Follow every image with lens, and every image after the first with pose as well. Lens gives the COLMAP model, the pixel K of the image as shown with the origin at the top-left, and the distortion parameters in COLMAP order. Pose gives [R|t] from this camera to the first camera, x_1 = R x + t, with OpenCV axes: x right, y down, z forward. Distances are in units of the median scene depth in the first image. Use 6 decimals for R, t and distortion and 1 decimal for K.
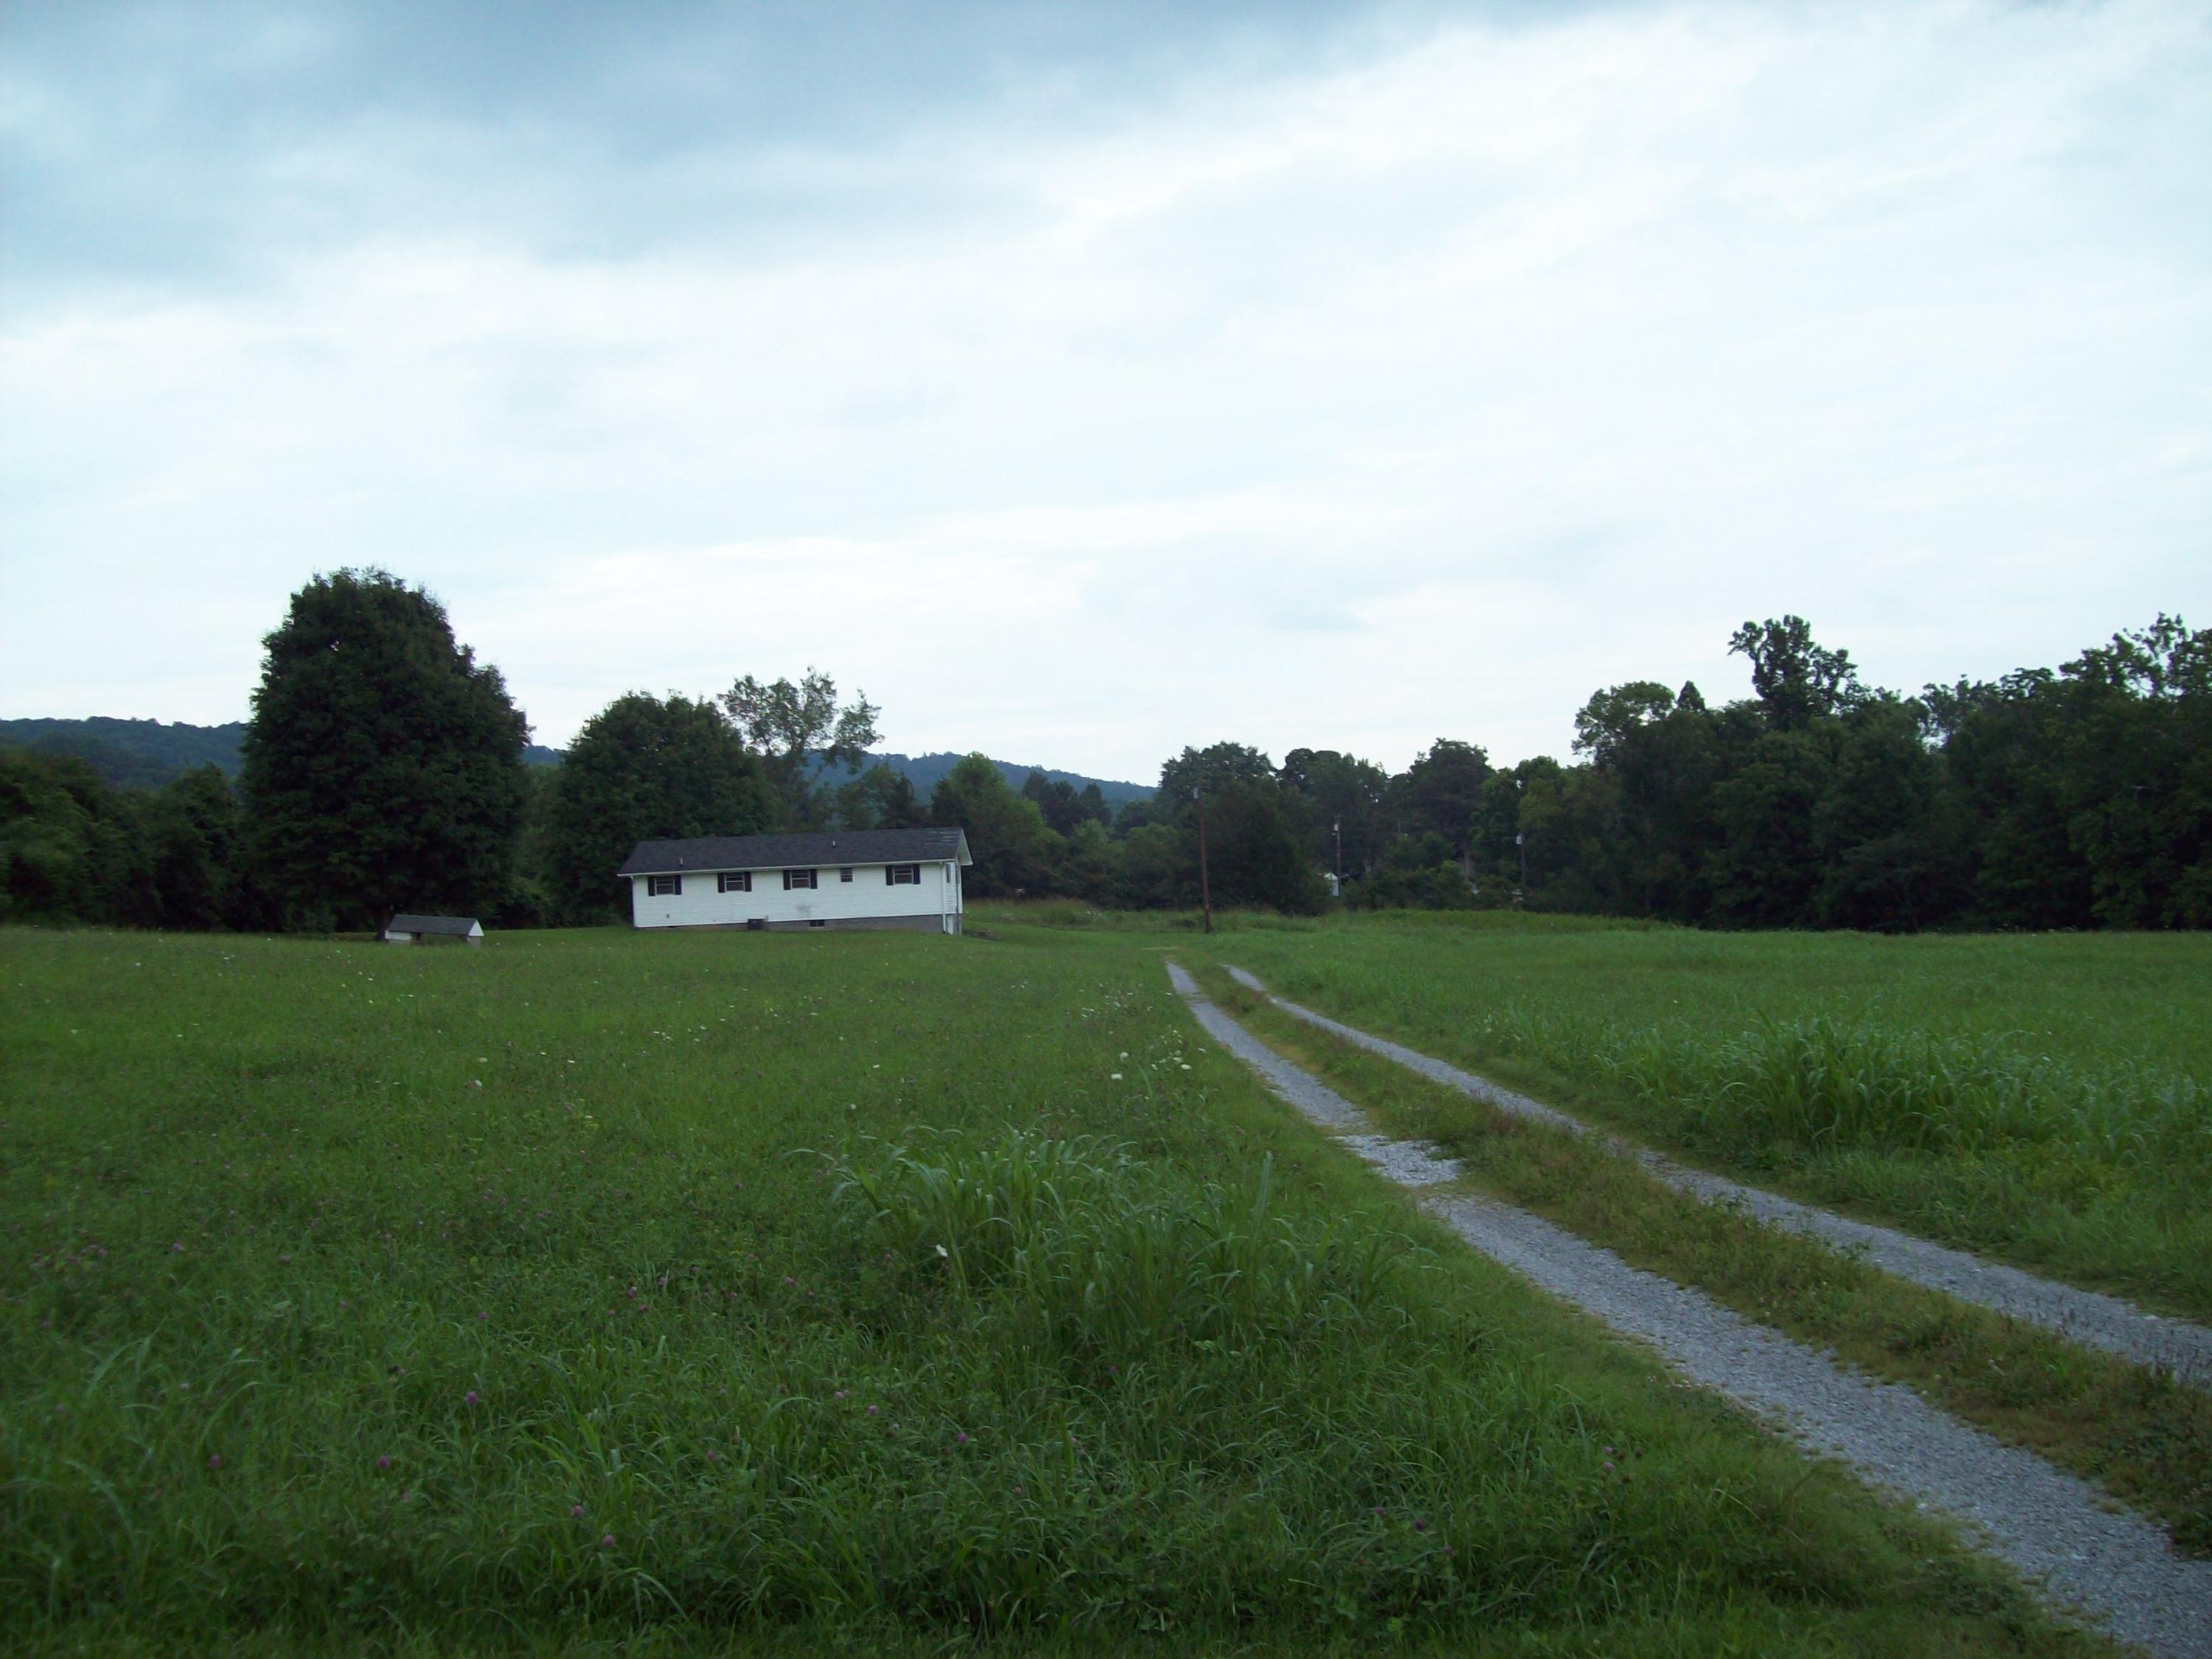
lens RADIAL K [[2358.2, 0, 1058.9], [0, 2358.2, 838.0], [0, 0, 1]] dist [-0.186125, 0.158242]
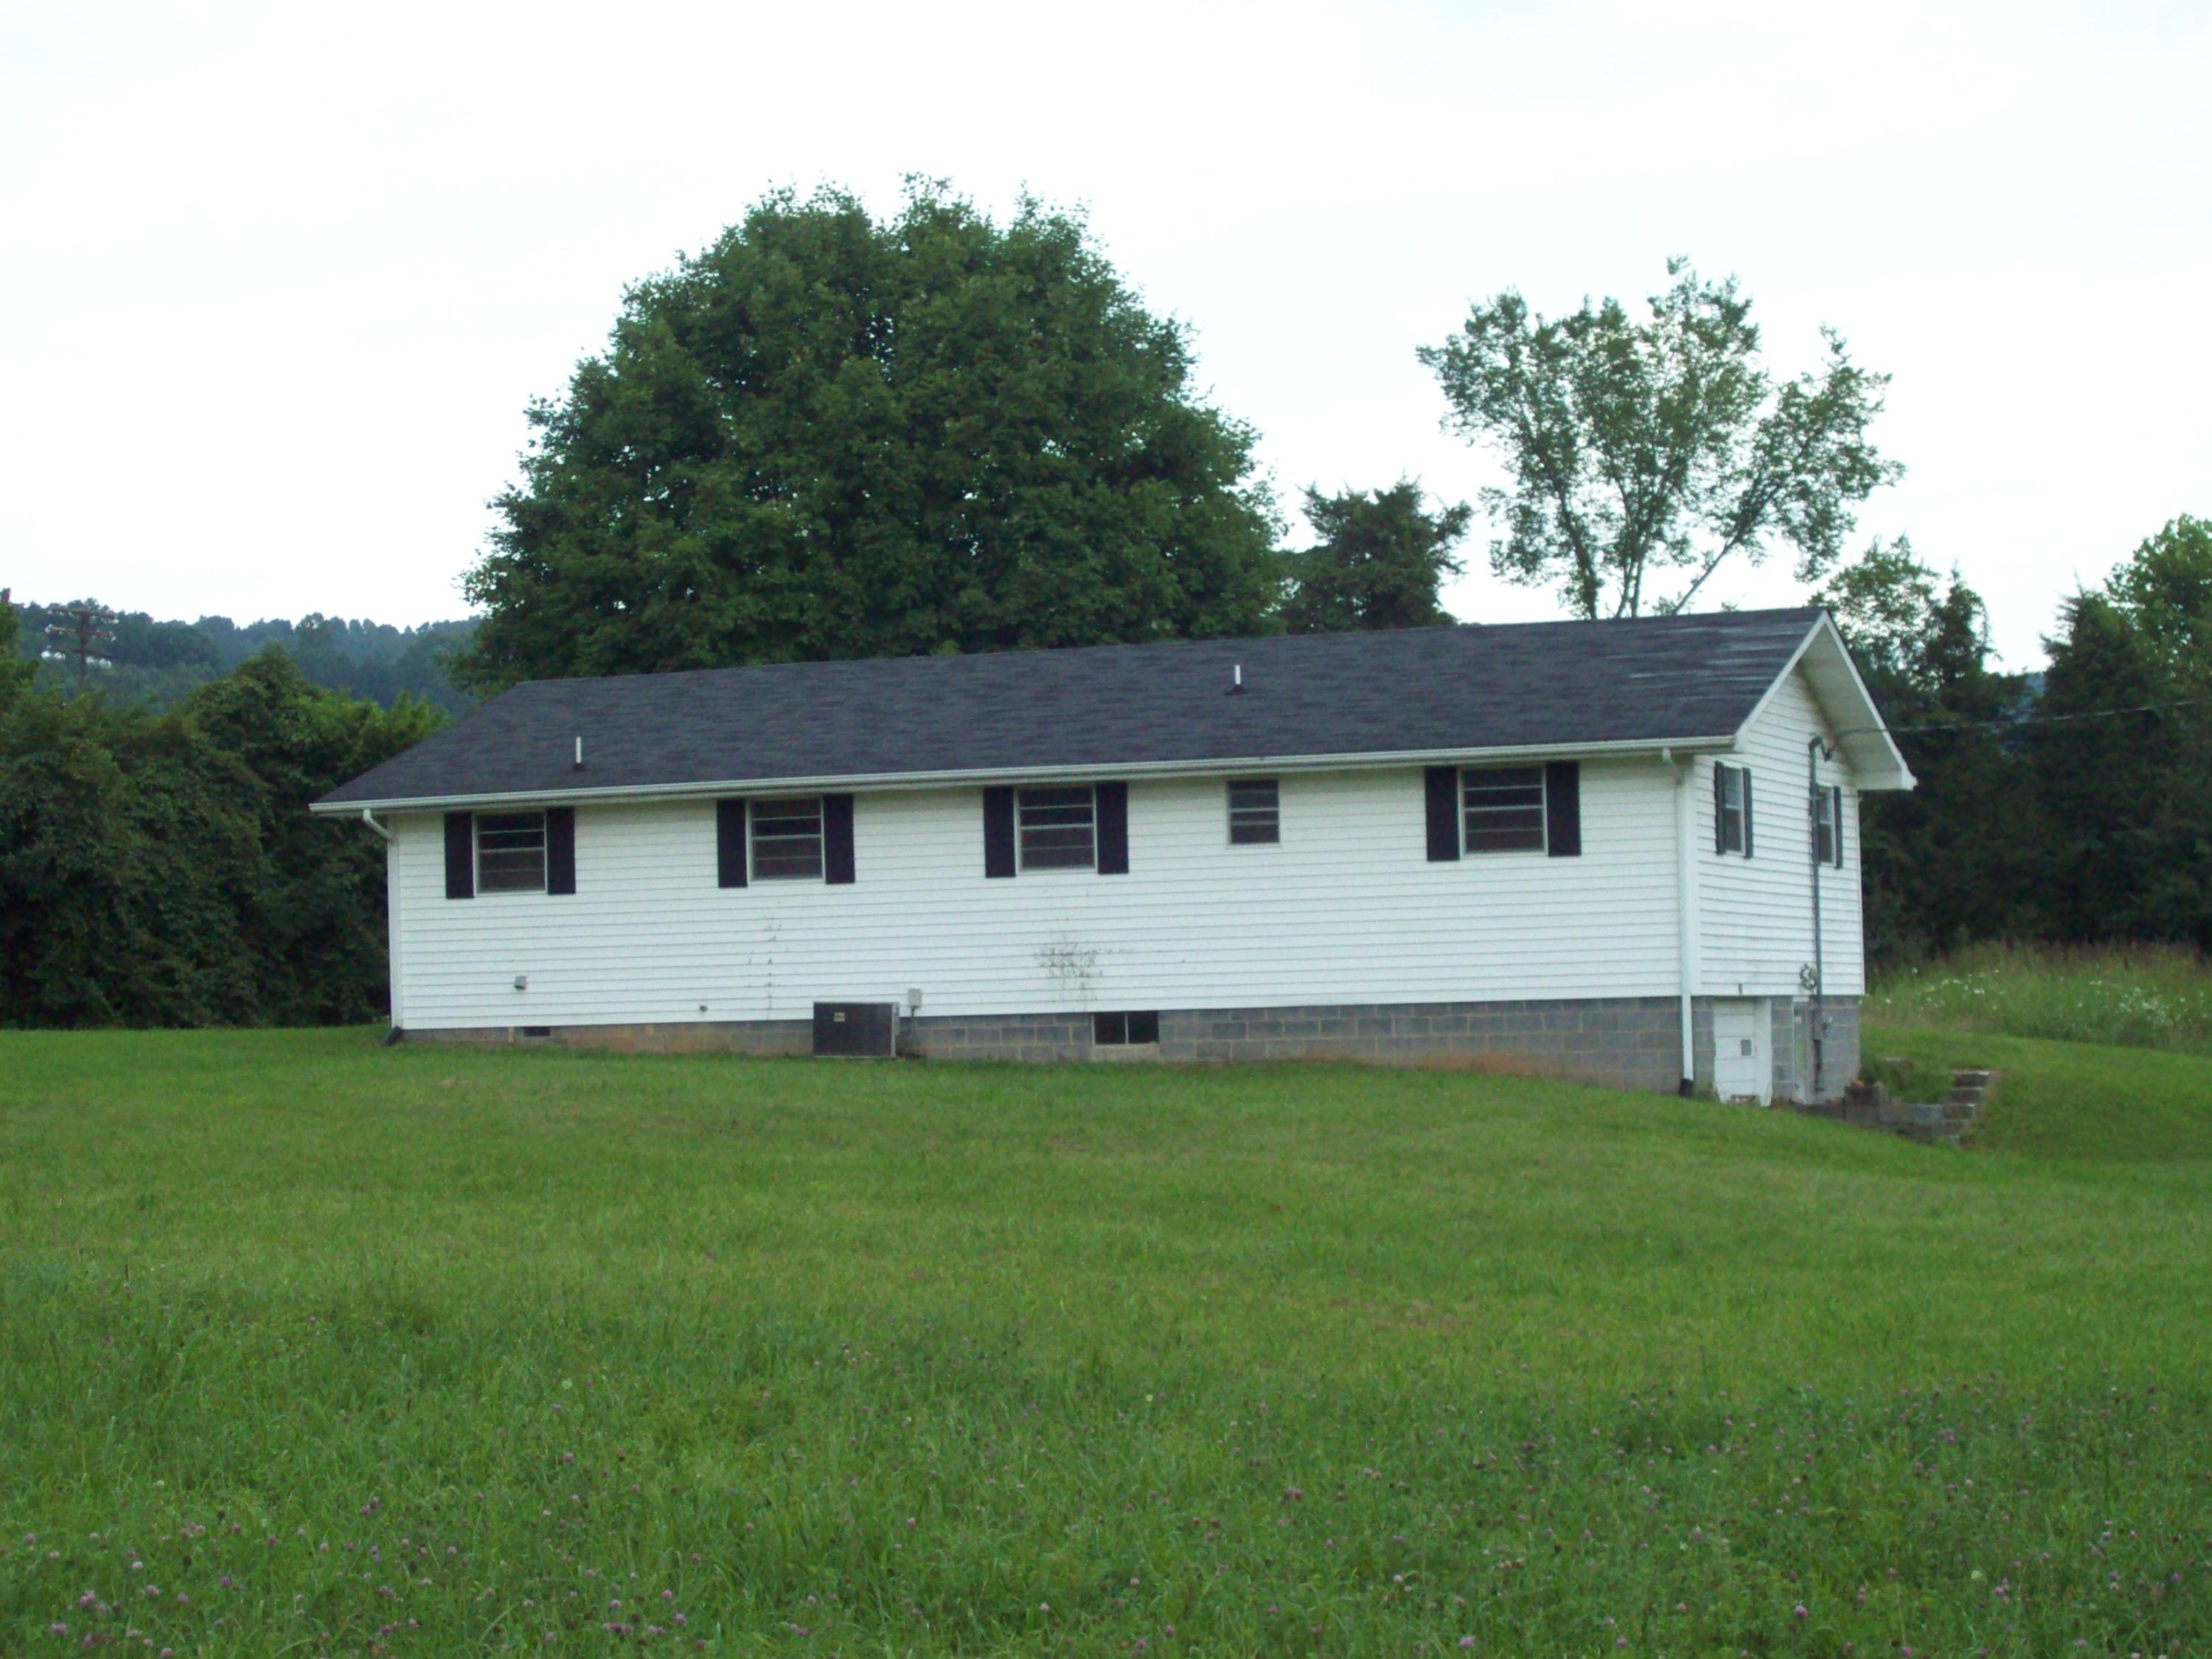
lens RADIAL K [[4502.3, 0, 1106.0], [0, 4502.3, 829.5], [0, 0, 1]] dist [-0.018078, -0.052902]
pose [[0.951194, 0.006870, -0.308518, 0.007350], [-0.008090, 0.999964, -0.002673, 0.005243], [0.308488, 0.005039, 0.951215, 0.167759]]
